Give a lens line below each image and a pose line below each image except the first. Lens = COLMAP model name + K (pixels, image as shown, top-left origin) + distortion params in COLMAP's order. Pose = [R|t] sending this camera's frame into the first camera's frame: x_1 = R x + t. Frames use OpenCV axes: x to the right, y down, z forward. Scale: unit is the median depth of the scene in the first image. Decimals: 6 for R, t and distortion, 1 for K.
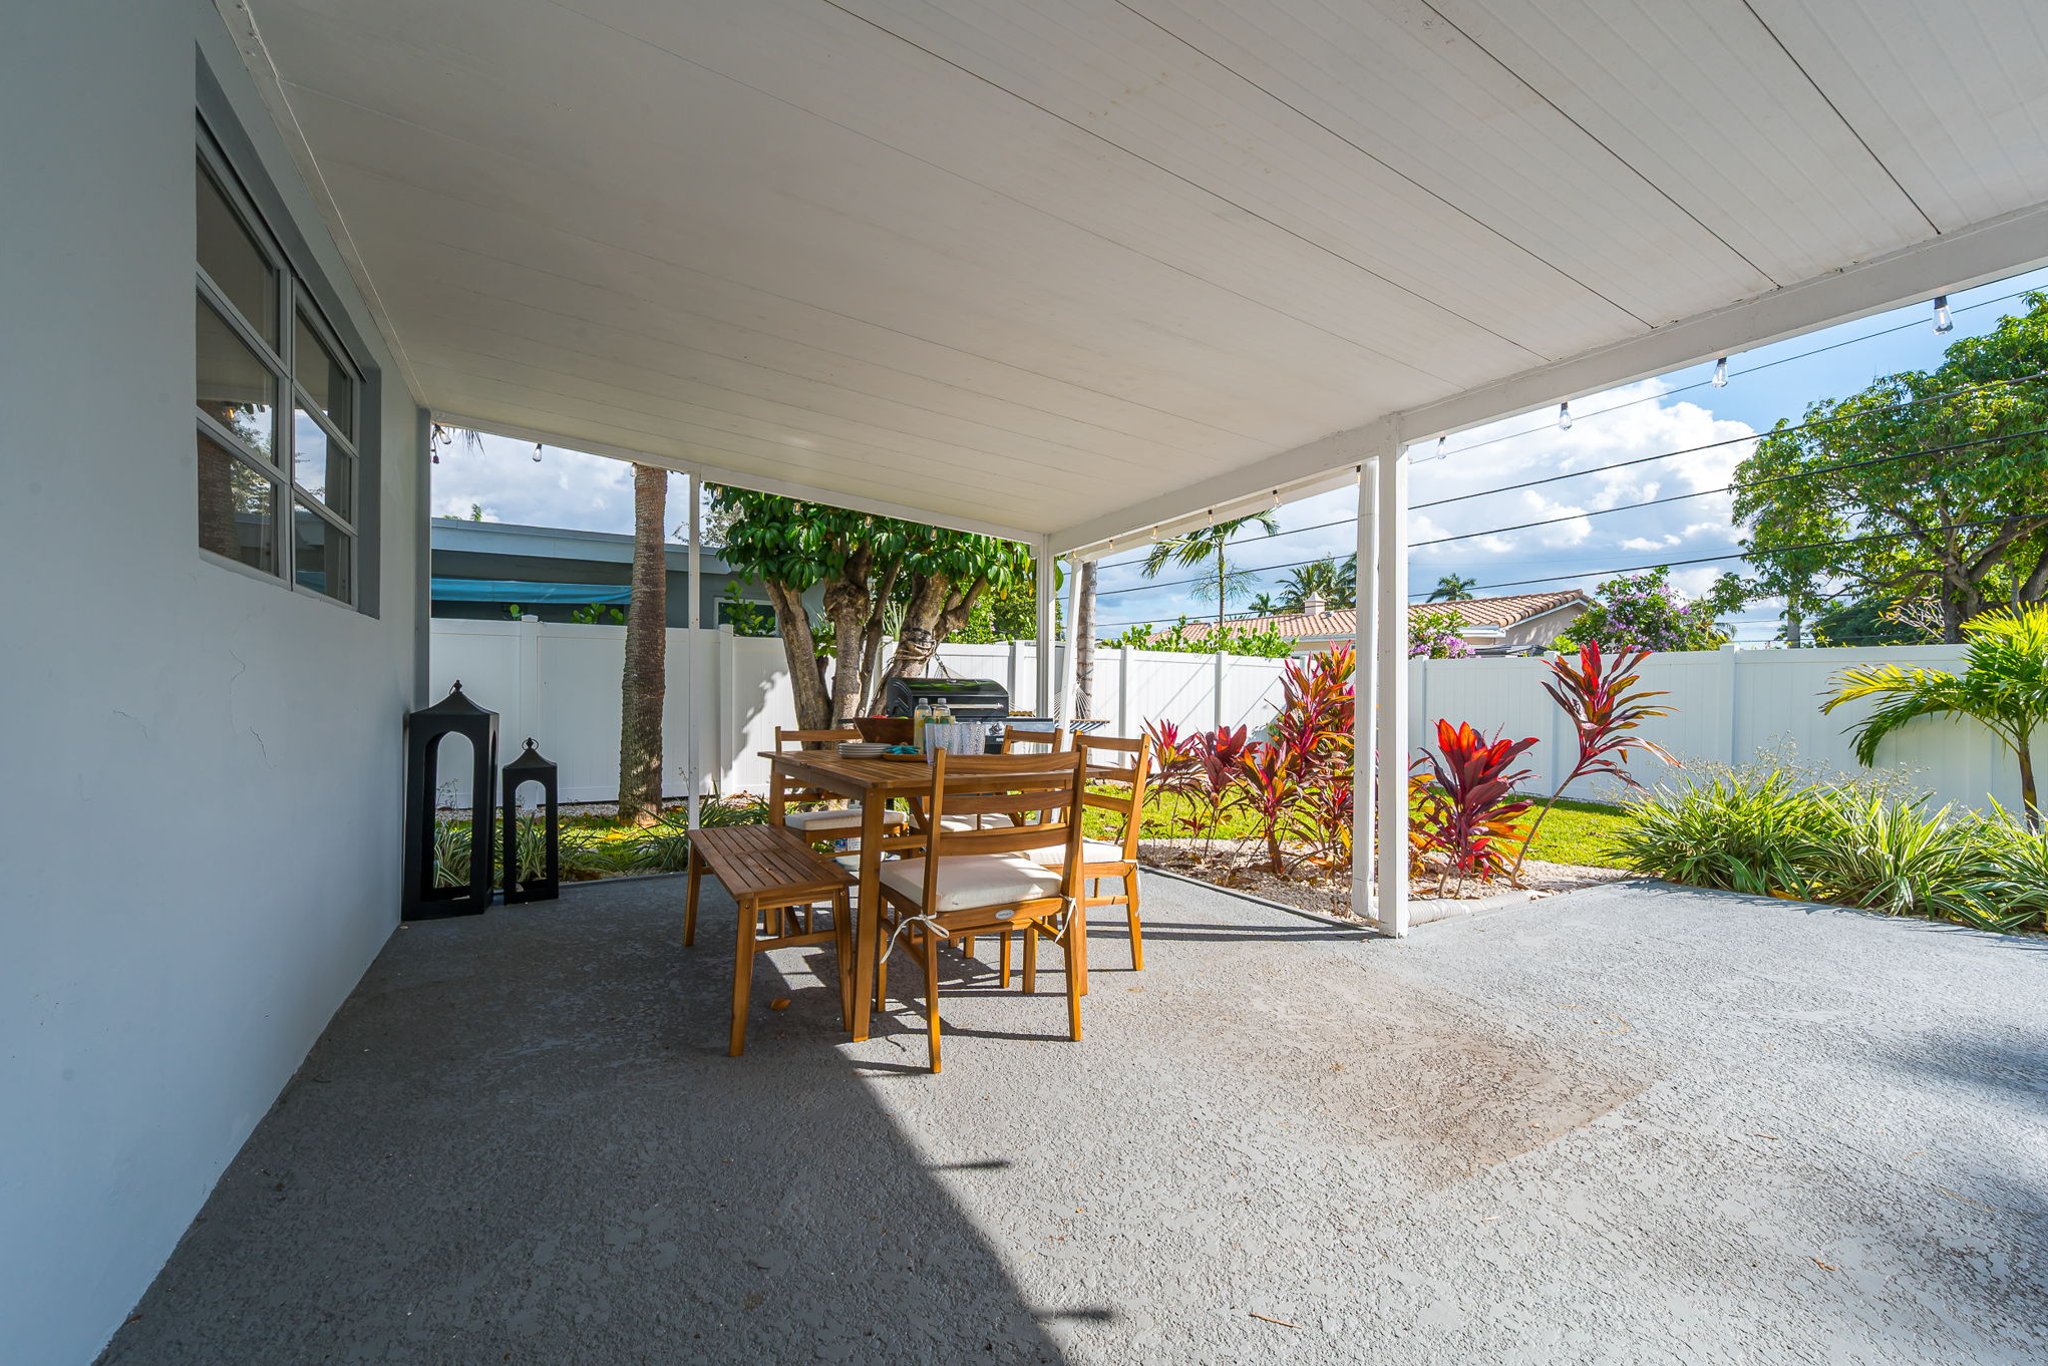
lens RADIAL K [[784.1, 0, 1026.2], [0, 784.1, 677.8], [0, 0, 1]] dist [-0.009336, 0.000153]
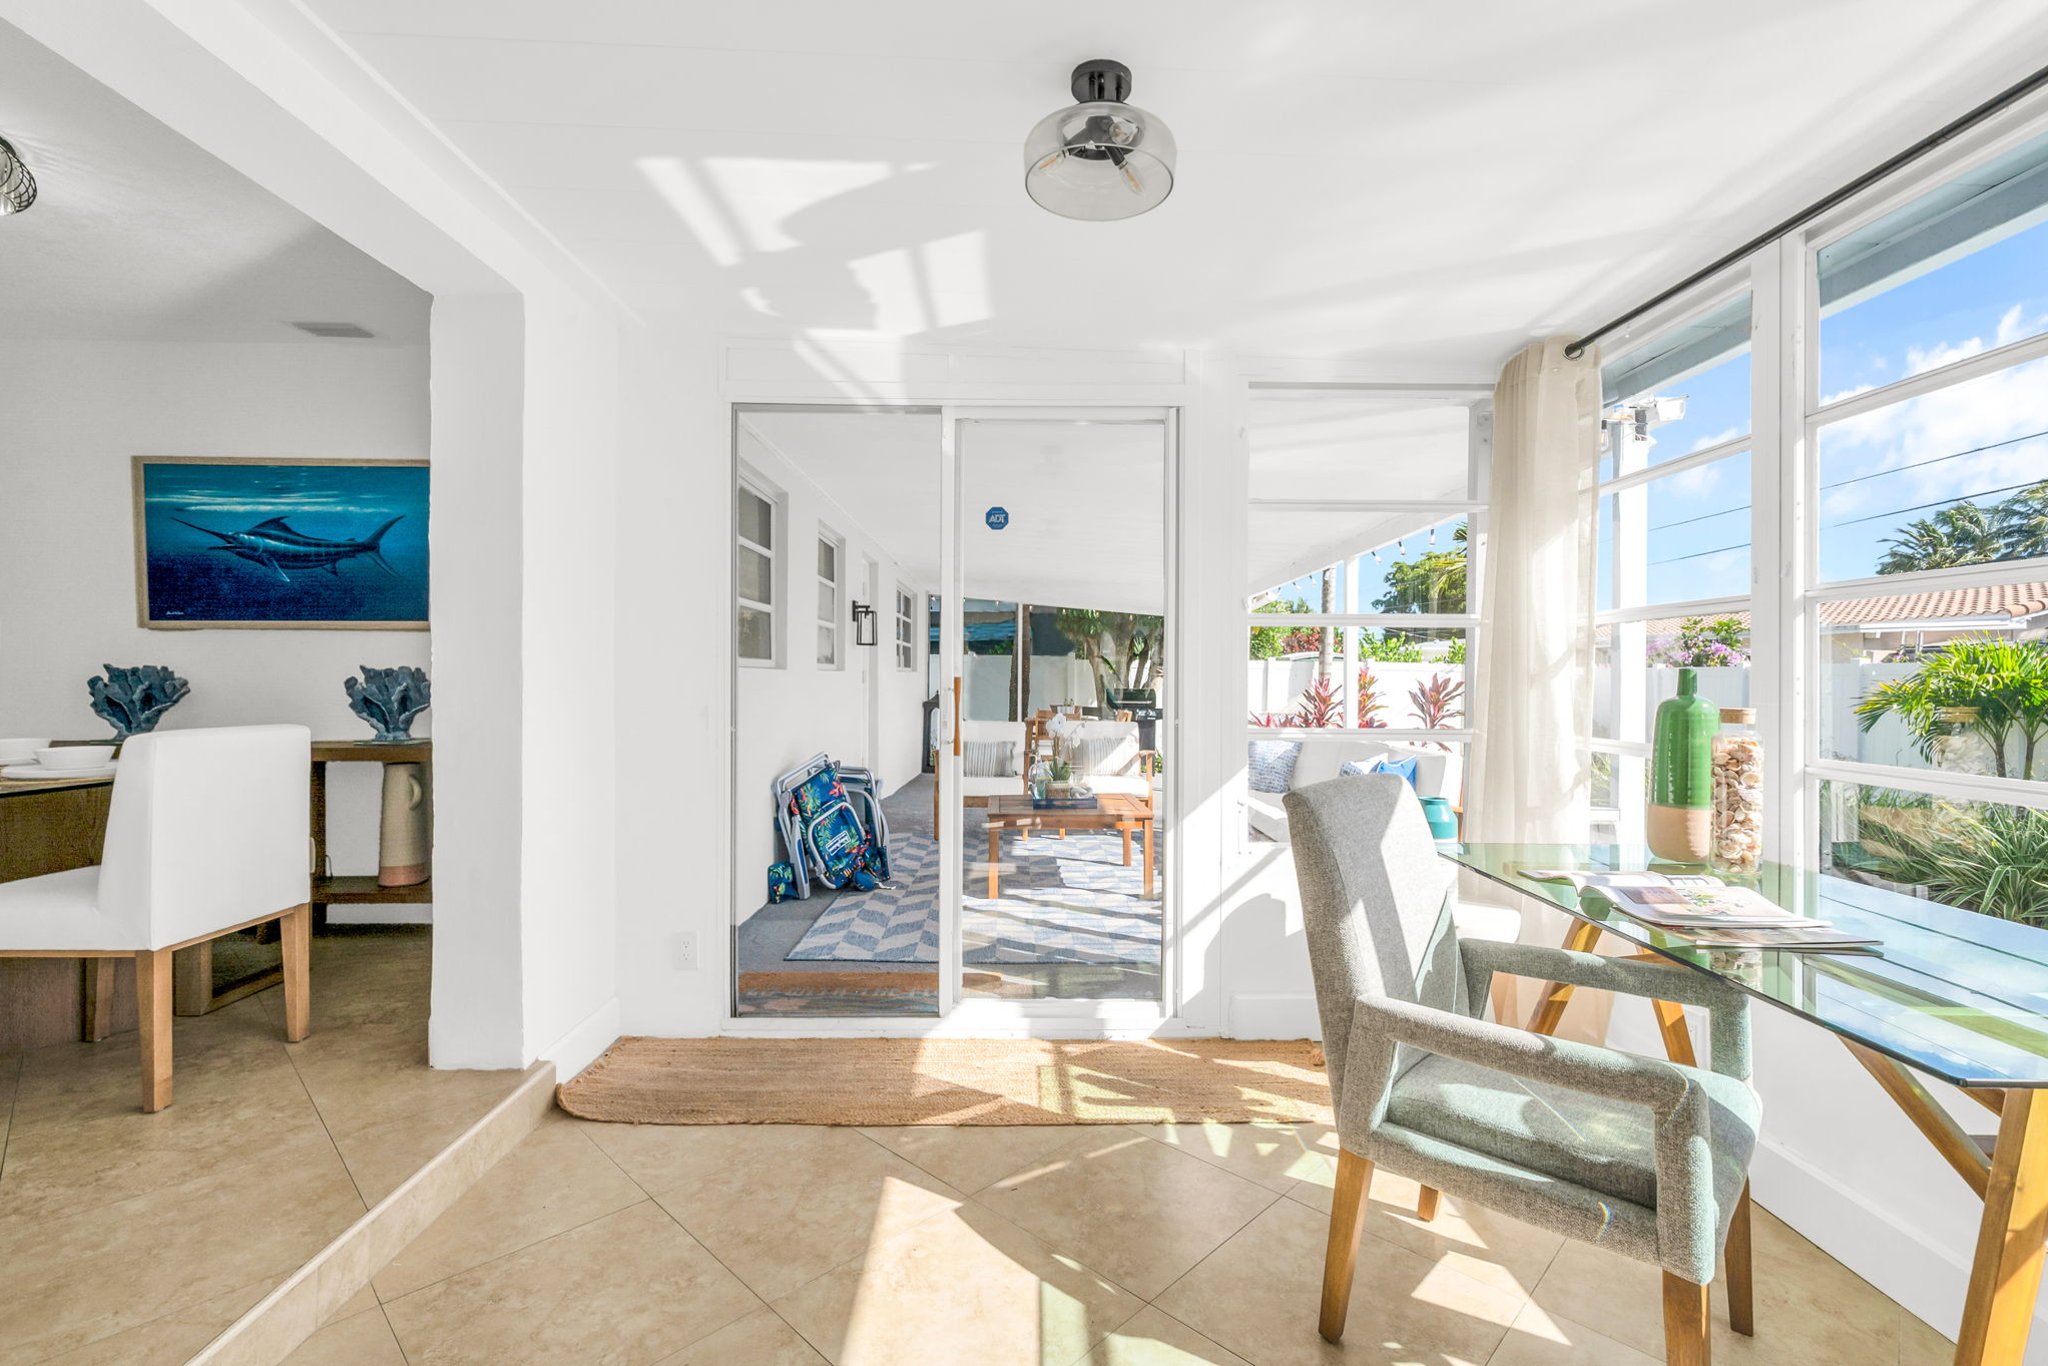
lens RADIAL K [[907.1, 0, 1032.2], [0, 907.1, 673.3], [0, 0, 1]] dist [0.001297, 0.000052]
pose [[0.861537, 0.000227, -0.507695, 0.607177], [0.001018, 0.999997, 0.002175, -0.031513], [0.507694, -0.002391, 0.861534, -0.816440]]
